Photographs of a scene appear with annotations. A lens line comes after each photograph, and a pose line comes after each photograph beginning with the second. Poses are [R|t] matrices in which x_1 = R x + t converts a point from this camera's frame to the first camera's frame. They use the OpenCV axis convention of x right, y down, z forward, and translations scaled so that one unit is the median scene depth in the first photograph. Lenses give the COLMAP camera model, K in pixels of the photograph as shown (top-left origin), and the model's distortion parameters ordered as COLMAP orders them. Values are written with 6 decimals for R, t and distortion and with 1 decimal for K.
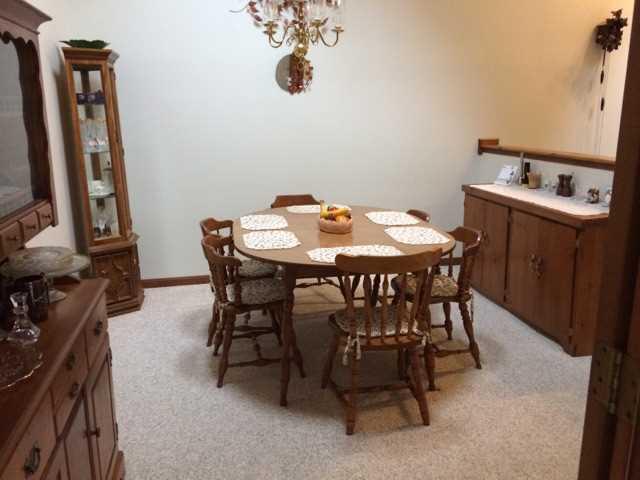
lens RADIAL K [[536.1, 0, 320.0], [0, 536.1, 240.0], [0, 0, 1]] dist [0.096705, -0.120588]
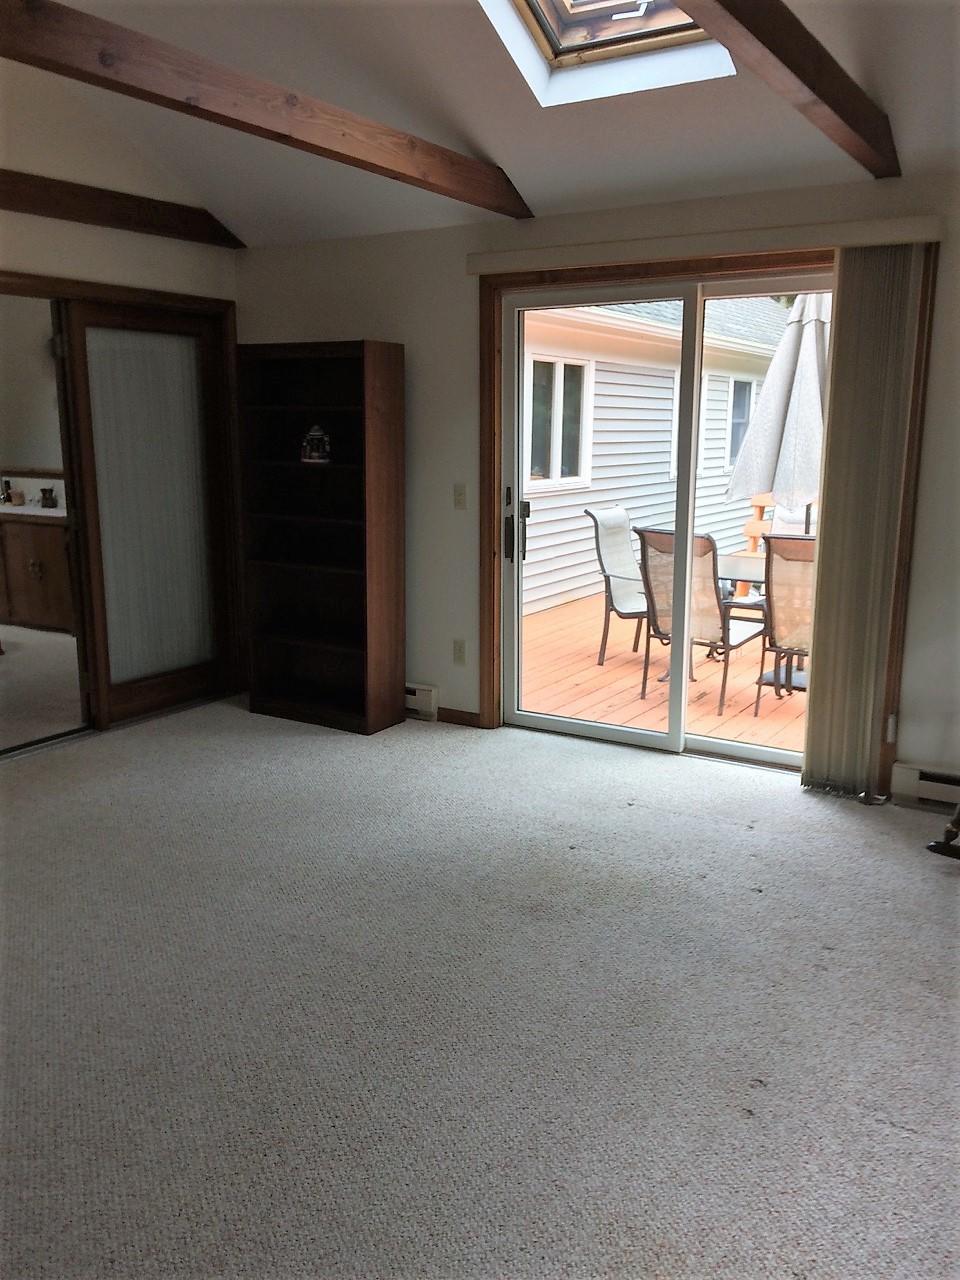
lens RADIAL K [[1072.3, 0, 480.0], [0, 1072.3, 640.0], [0, 0, 1]] dist [0.096705, -0.120588]
pose [[0.689943, -0.134693, 0.711221, -0.513057], [0.162754, 0.986244, 0.028893, 0.246208], [-0.705329, 0.095820, 0.702374, -1.058022]]
